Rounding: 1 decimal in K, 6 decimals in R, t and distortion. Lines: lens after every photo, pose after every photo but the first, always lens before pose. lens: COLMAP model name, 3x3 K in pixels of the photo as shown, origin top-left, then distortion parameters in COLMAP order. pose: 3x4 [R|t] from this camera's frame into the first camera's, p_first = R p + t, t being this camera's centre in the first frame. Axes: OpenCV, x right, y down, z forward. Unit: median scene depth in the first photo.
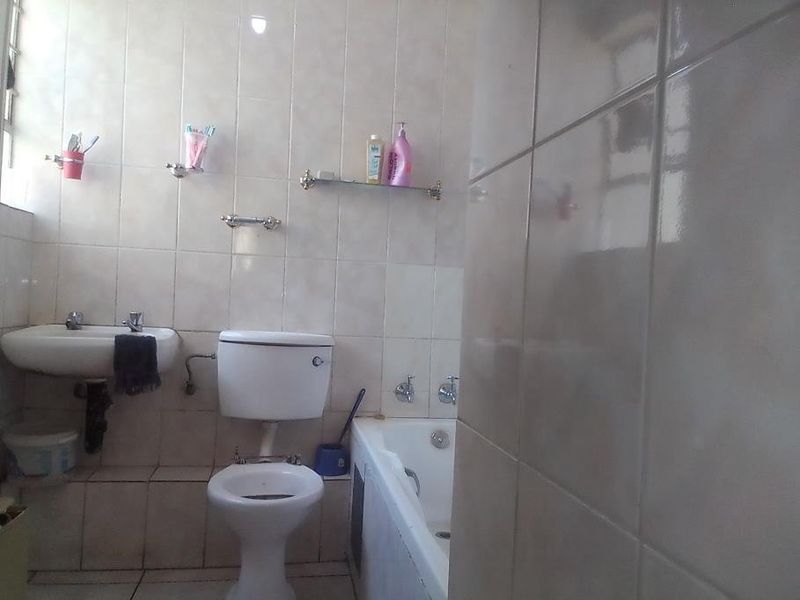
lens RADIAL K [[623.6, 0, 396.6], [0, 623.6, 303.7], [0, 0, 1]] dist [0.105077, -0.146903]
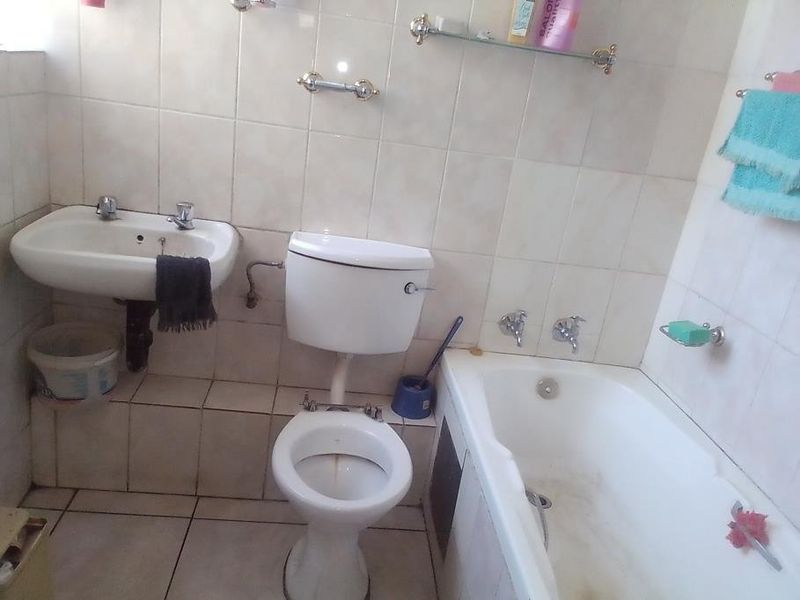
lens RADIAL K [[623.6, 0, 396.6], [0, 623.6, 303.7], [0, 0, 1]] dist [0.105077, -0.146903]
pose [[0.990875, 0.121507, -0.058327, -0.096148], [-0.096015, 0.940062, 0.327207, -0.142718], [0.094589, -0.318621, 0.943151, 0.259193]]
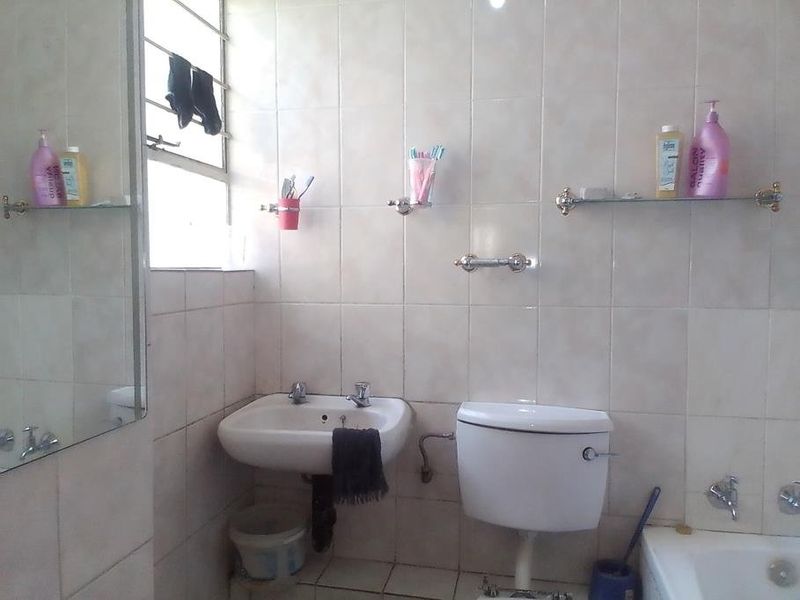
lens RADIAL K [[623.6, 0, 396.6], [0, 623.6, 303.7], [0, 0, 1]] dist [0.105077, -0.146903]
pose [[0.924822, -0.022087, -0.379758, -0.051918], [0.038931, 0.998567, 0.036732, -0.116229], [0.378402, -0.048755, 0.924357, 0.251713]]
